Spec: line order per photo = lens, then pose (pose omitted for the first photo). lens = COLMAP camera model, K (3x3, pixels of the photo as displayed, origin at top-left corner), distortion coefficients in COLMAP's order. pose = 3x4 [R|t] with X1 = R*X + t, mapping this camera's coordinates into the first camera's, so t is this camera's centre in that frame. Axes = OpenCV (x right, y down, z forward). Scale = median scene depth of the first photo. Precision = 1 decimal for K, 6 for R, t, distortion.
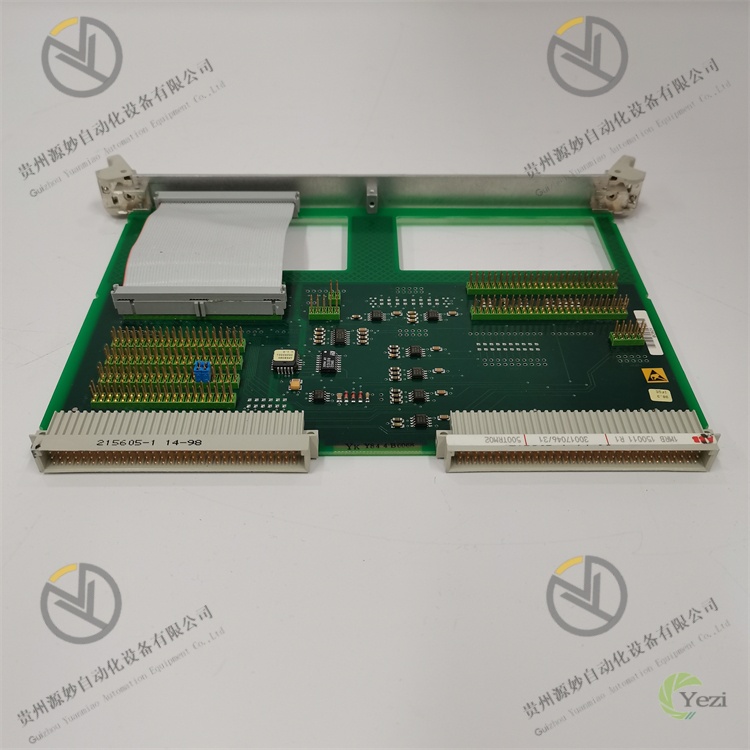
lens RADIAL K [[782.6, 0, 375.0], [0, 782.6, 375.0], [0, 0, 1]] dist [0.007106, 0.012828]
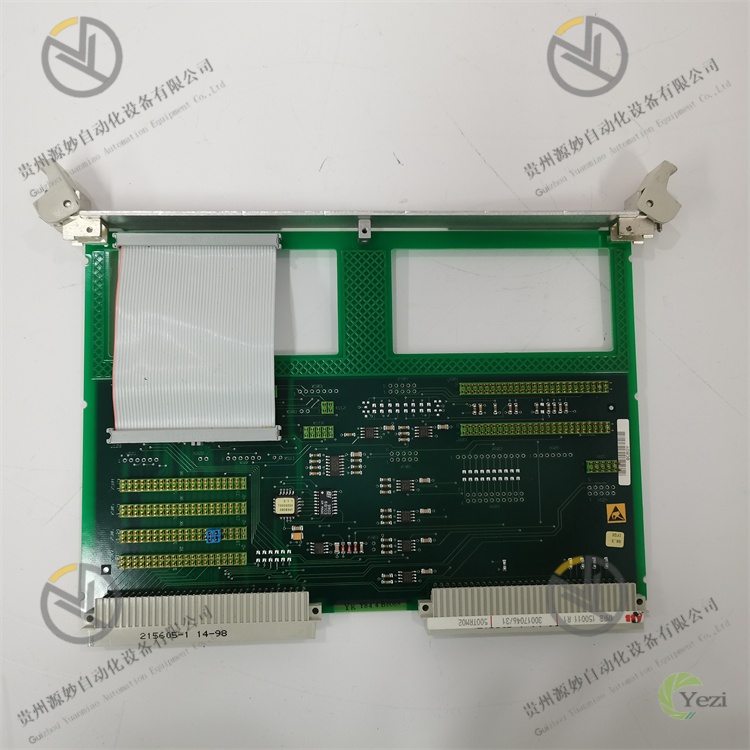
lens RADIAL K [[782.6, 0, 375.0], [0, 782.6, 375.0], [0, 0, 1]] dist [0.007106, 0.012828]
pose [[0.998912, 0.000174, 0.046630, -0.040548], [-0.032043, 0.729055, 0.683705, -0.878370], [-0.033877, -0.684455, 0.728268, 0.318206]]
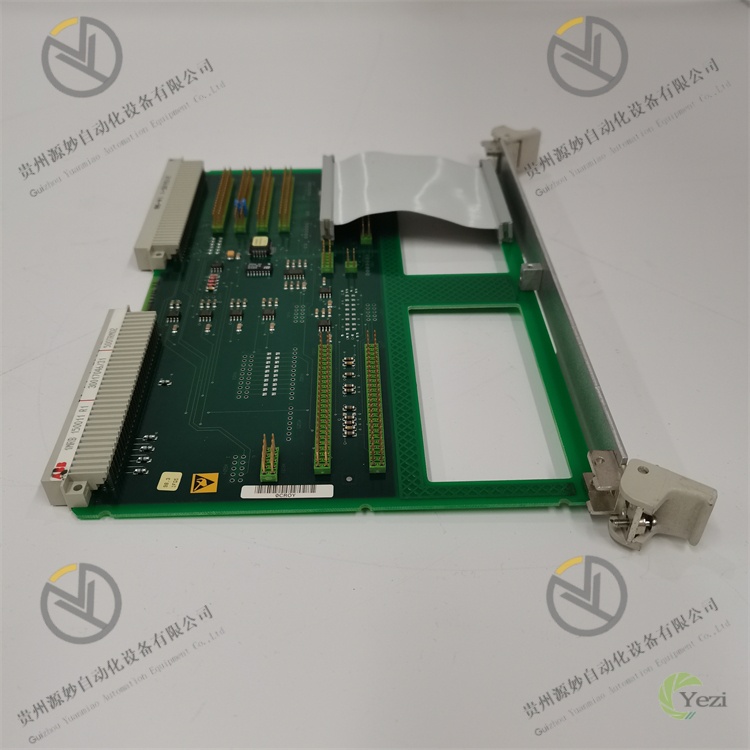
lens RADIAL K [[782.6, 0, 375.0], [0, 782.6, 375.0], [0, 0, 1]] dist [0.007106, 0.012828]
pose [[0.020835, 0.629510, -0.776713, 0.901737], [-0.671842, 0.584145, 0.455416, -0.544058], [0.740402, 0.512339, 0.435102, 0.697099]]
